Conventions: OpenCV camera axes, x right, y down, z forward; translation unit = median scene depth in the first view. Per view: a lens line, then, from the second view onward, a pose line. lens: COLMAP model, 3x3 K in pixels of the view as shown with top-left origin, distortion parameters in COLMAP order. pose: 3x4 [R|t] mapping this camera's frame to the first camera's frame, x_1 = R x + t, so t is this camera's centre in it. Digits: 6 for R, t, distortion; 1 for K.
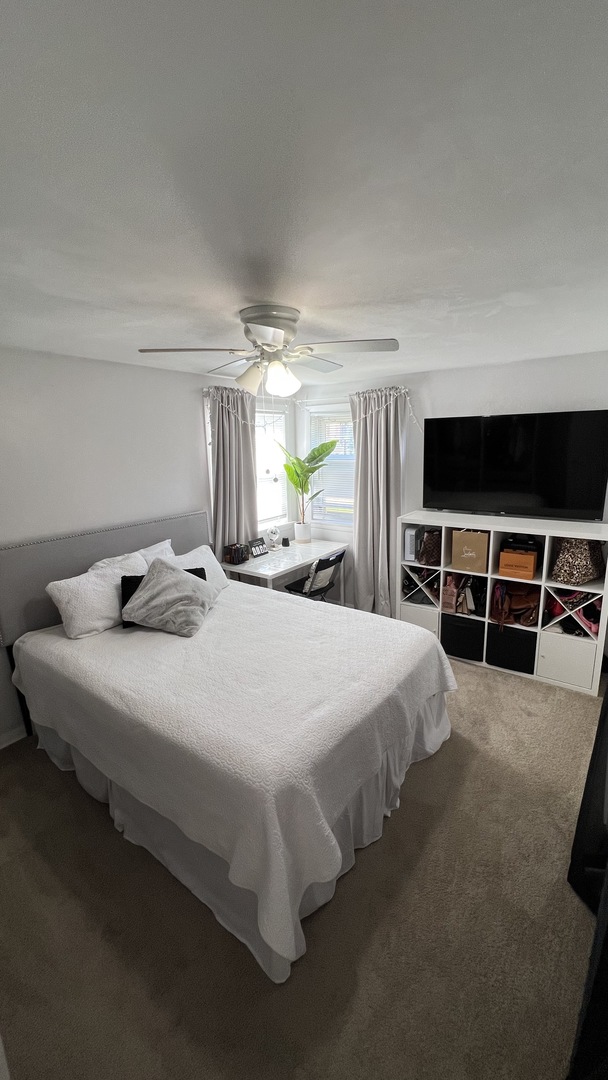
lens RADIAL K [[437.7, 0, 305.0], [0, 437.7, 537.3], [0, 0, 1]] dist [-0.000666, -0.000003]
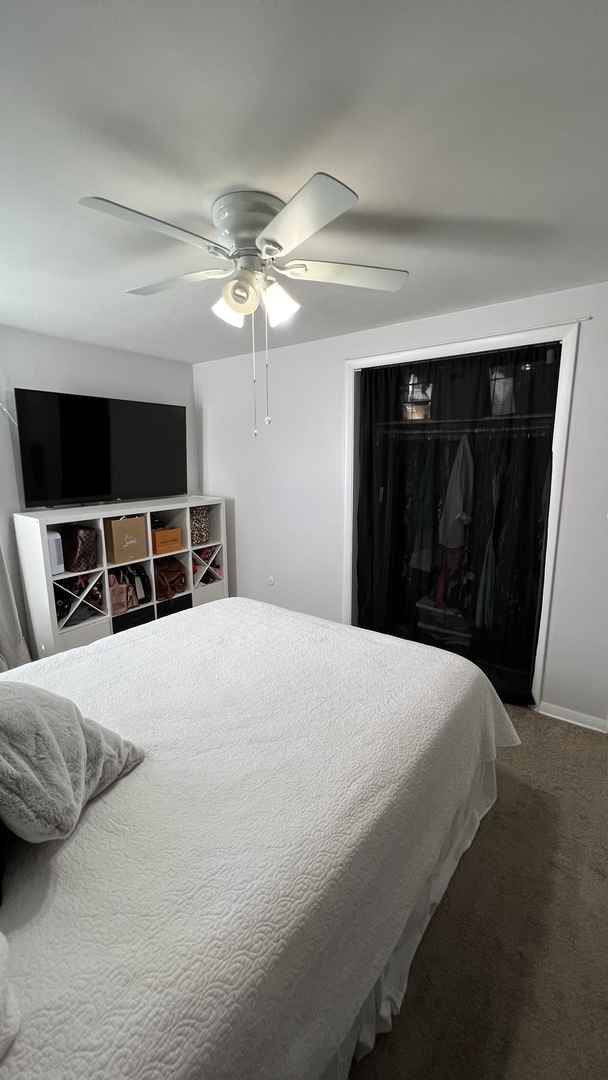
lens RADIAL K [[437.7, 0, 304.2], [0, 437.7, 538.9], [0, 0, 1]] dist [-0.000666, -0.000003]
pose [[0.011624, -0.164011, 0.986390, -0.548607], [0.216795, 0.963406, 0.157635, -0.035614], [-0.976148, 0.212012, 0.046755, 0.585702]]
